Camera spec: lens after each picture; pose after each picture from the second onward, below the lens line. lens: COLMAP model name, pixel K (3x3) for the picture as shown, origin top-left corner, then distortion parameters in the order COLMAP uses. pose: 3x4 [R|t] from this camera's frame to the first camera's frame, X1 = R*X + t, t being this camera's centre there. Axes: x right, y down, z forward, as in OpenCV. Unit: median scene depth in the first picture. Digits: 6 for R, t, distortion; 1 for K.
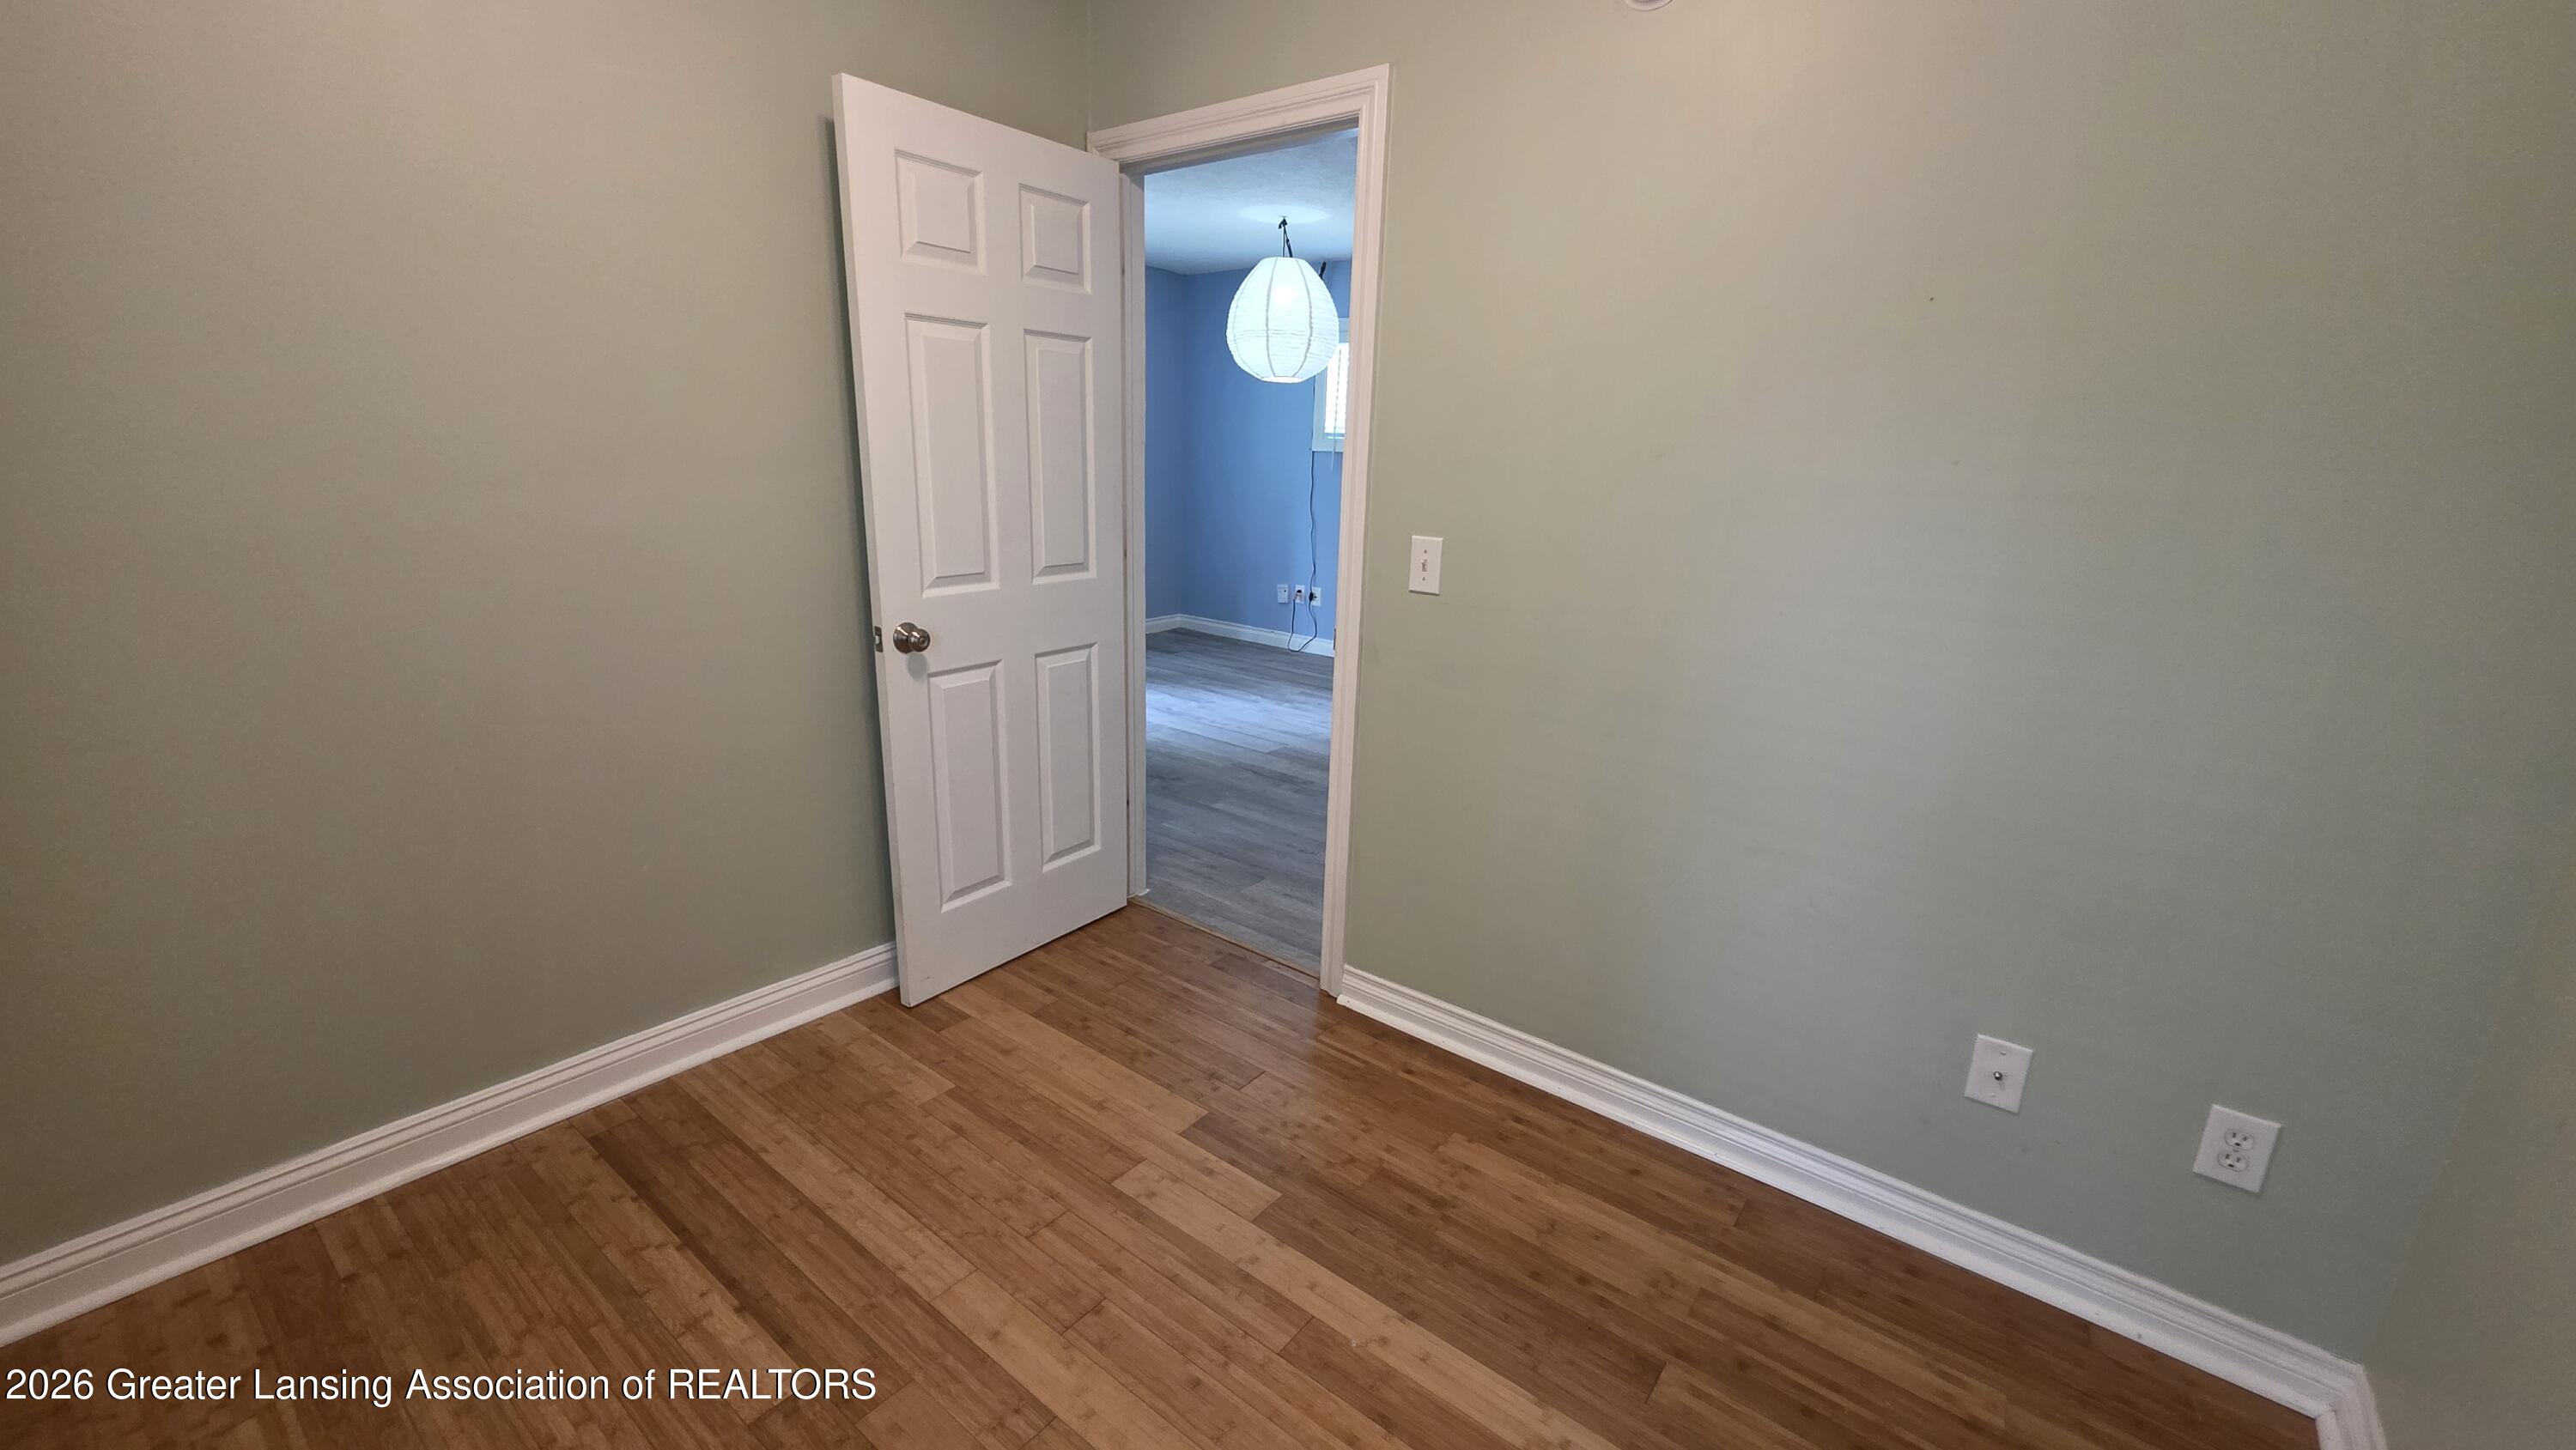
lens RADIAL K [[1030.6, 0, 1282.3], [0, 1030.6, 723.5], [0, 0, 1]] dist [0.002964, -0.000750]
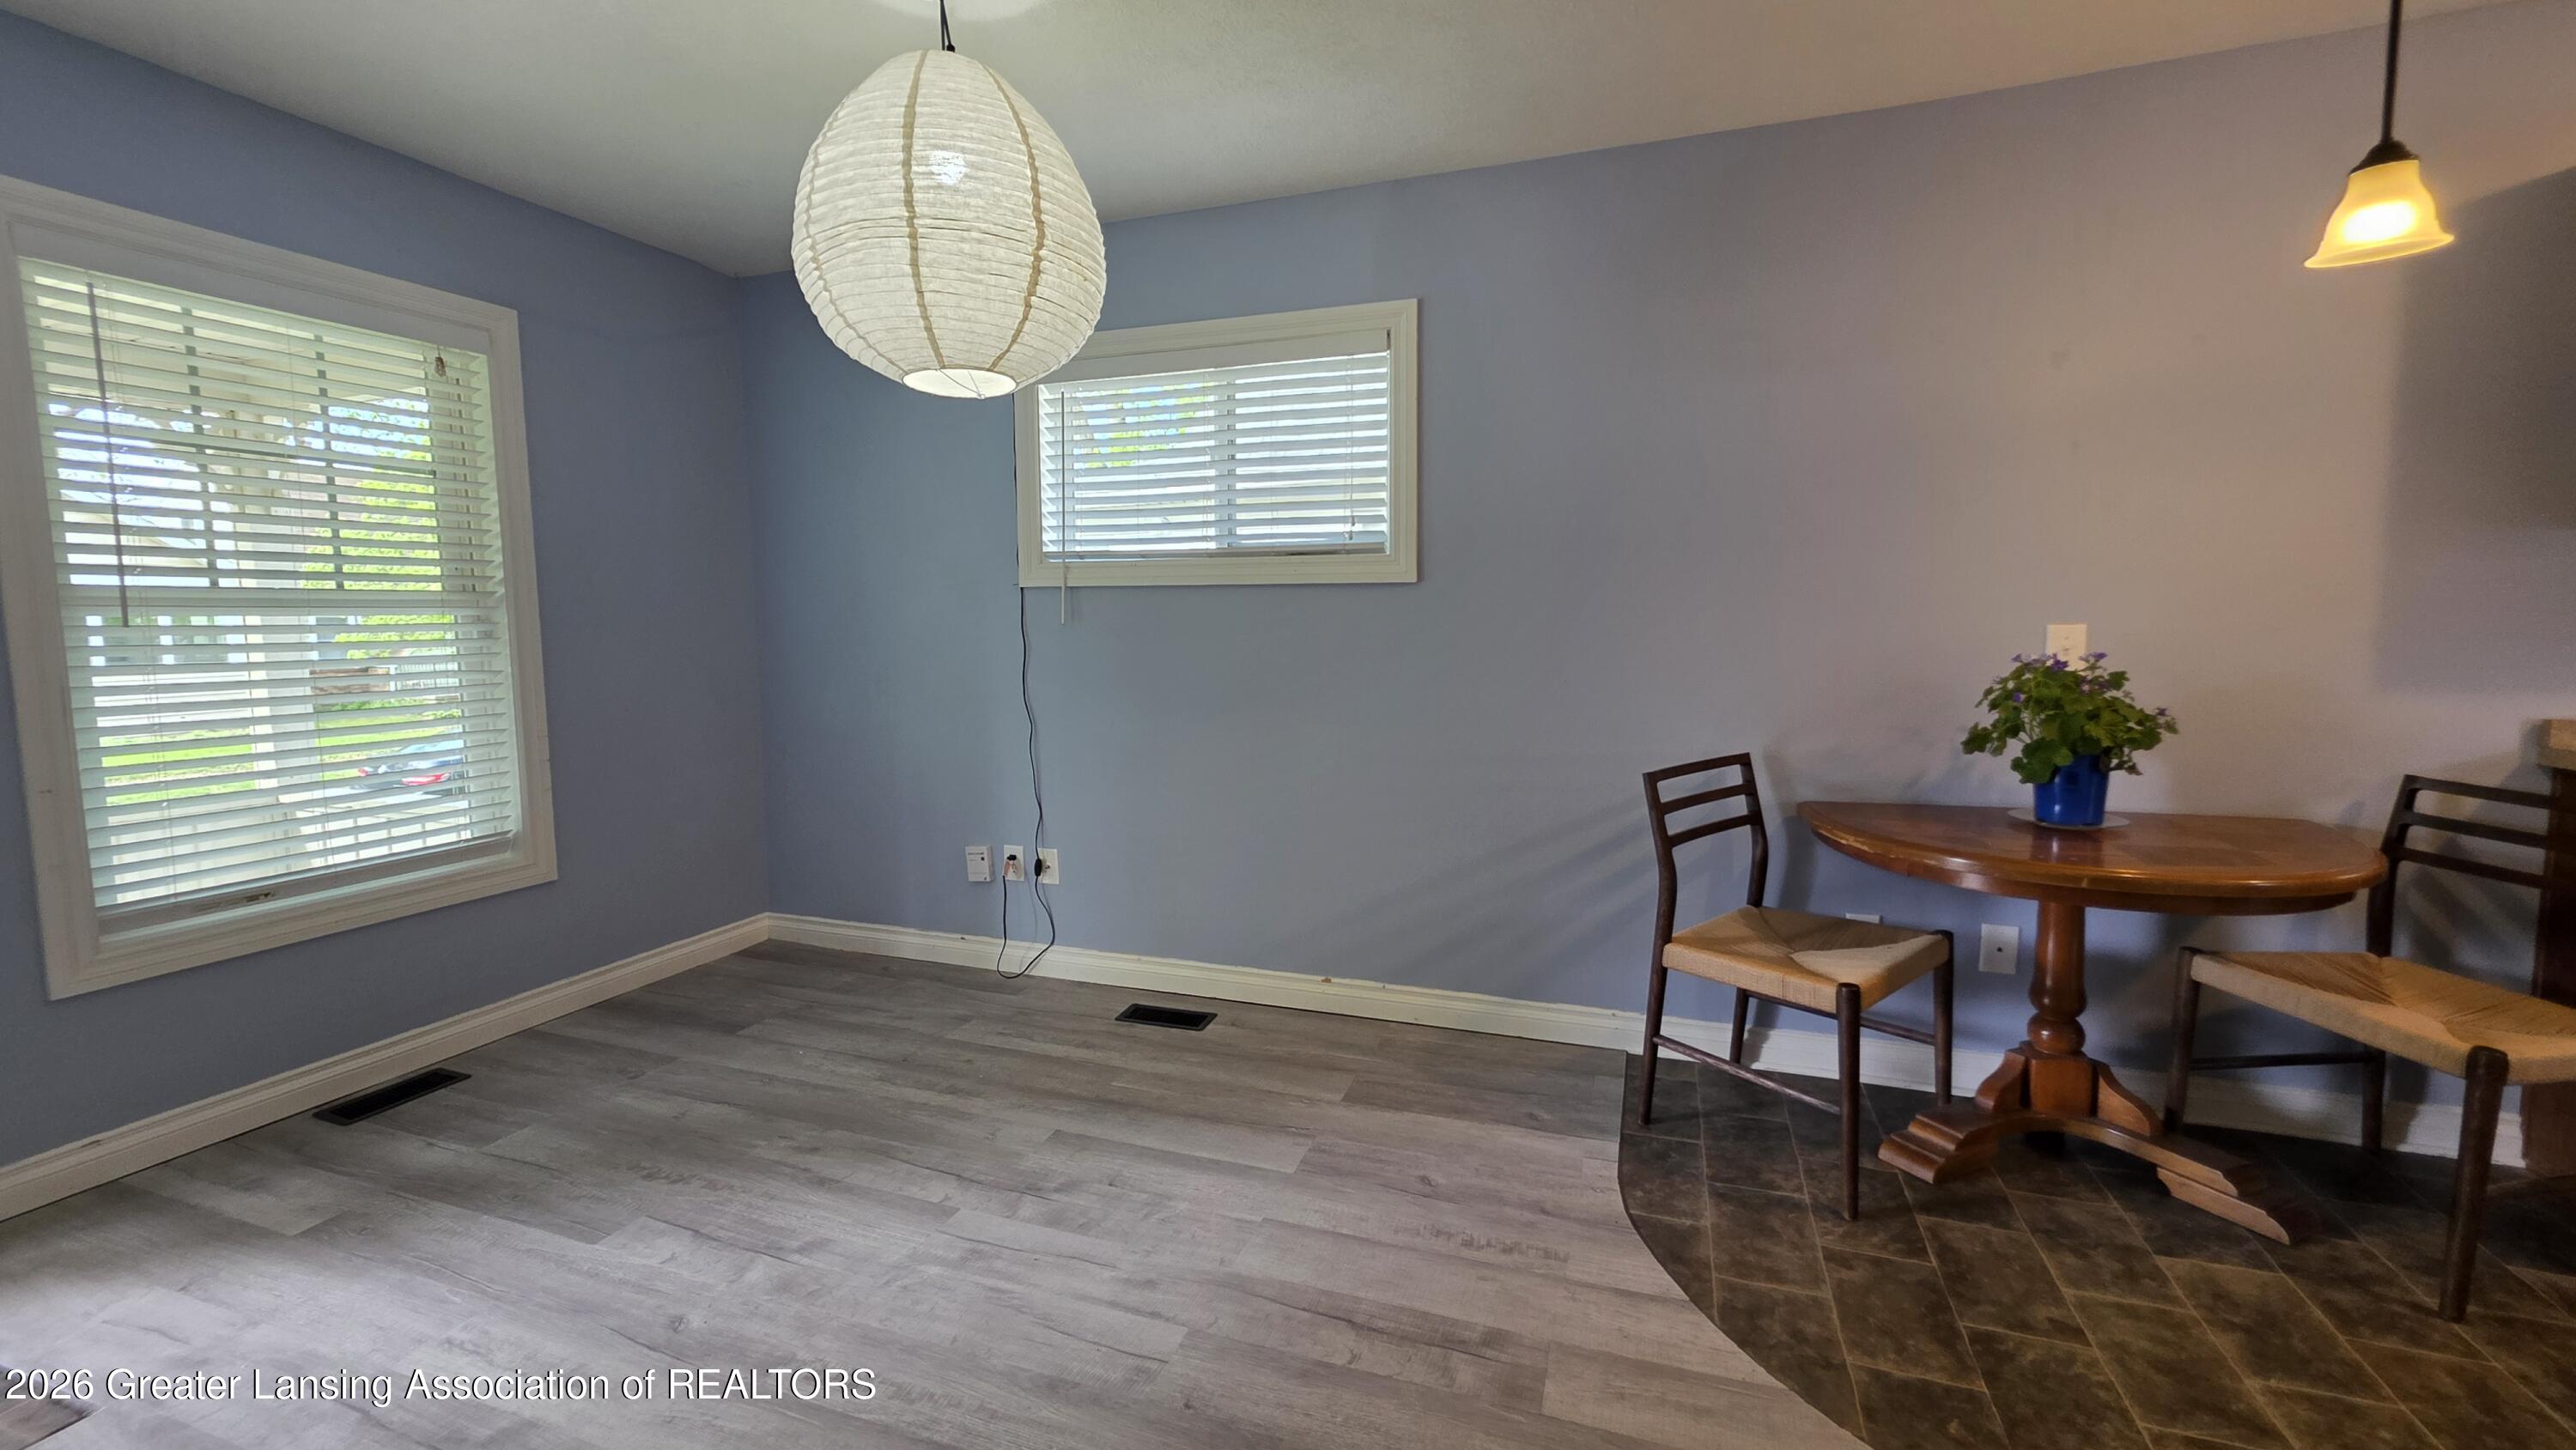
lens RADIAL K [[1030.6, 0, 1283.2], [0, 1030.6, 711.0], [0, 0, 1]] dist [0.002964, -0.000750]
pose [[0.947183, -0.069145, 0.313149, -0.014702], [0.121137, 0.981278, -0.149731, -0.140057], [-0.296933, 0.179756, 0.937826, 0.613524]]
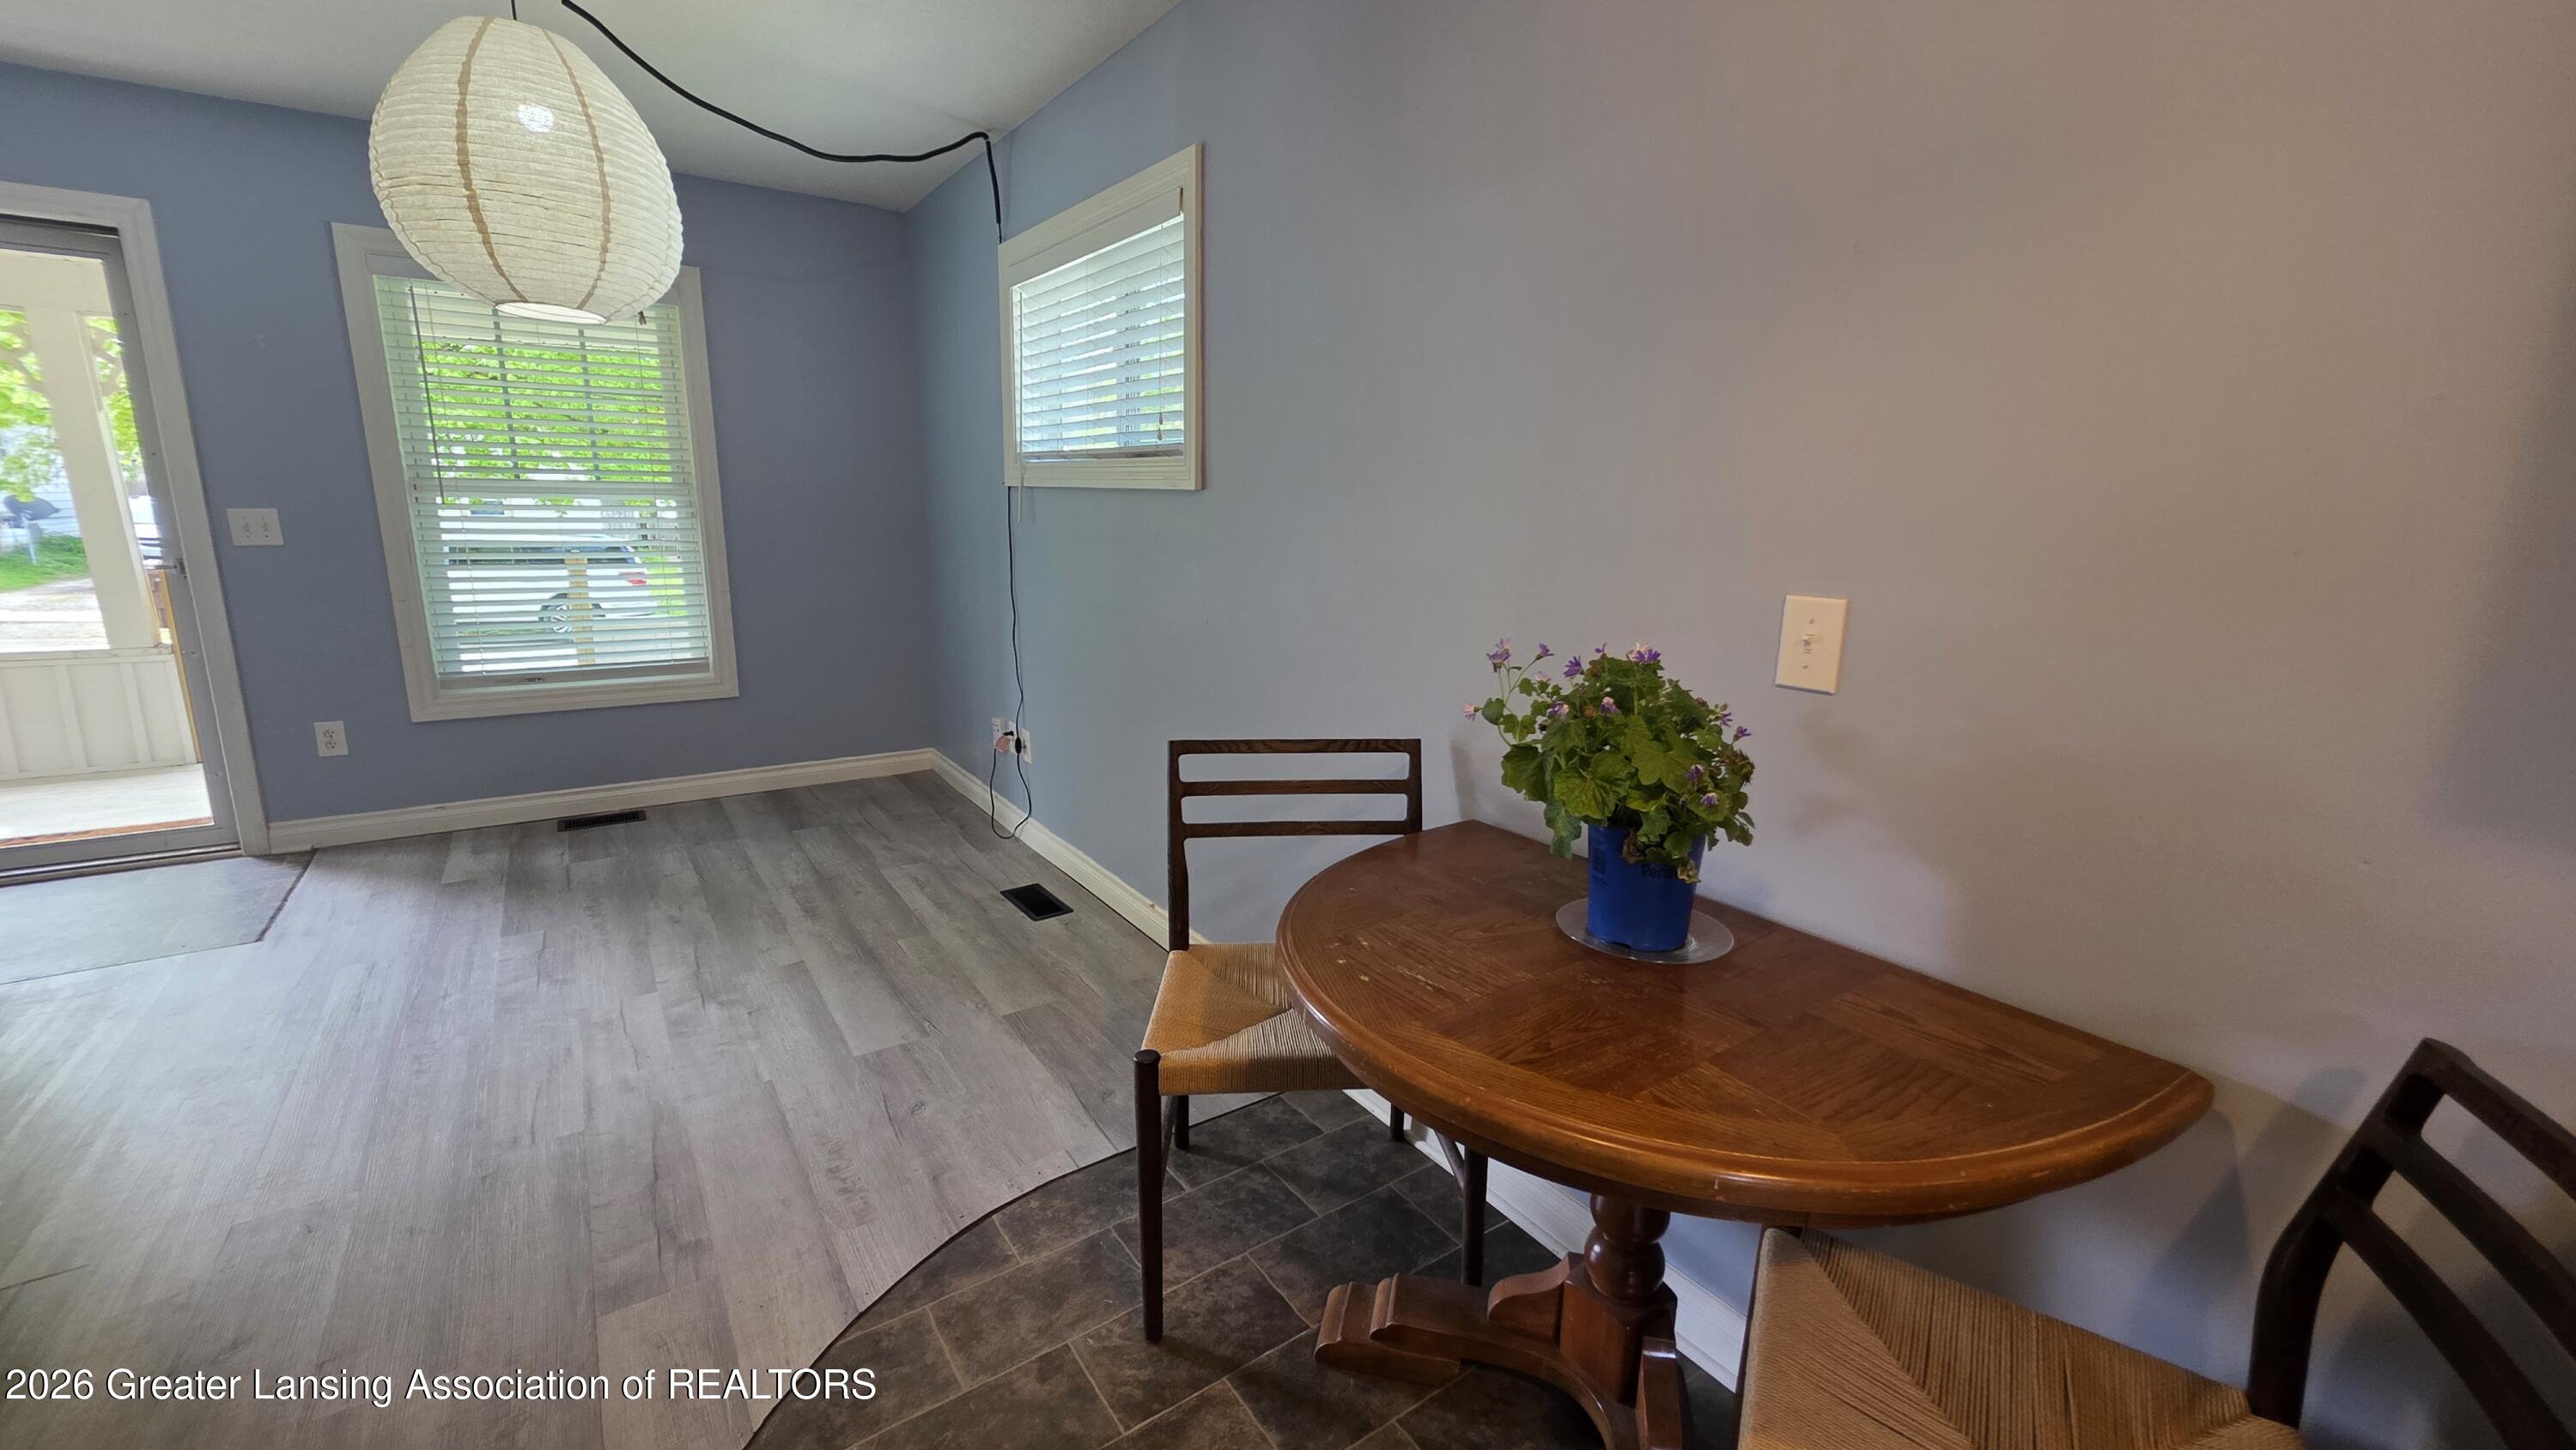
lens RADIAL K [[1030.6, 0, 1281.9], [0, 1030.6, 722.6], [0, 0, 1]] dist [0.002964, -0.000750]
pose [[0.954933, 0.048805, -0.292781, 0.426155], [-0.065129, 0.996804, -0.046261, -0.154067], [0.289588, 0.063245, 0.955060, 0.660357]]
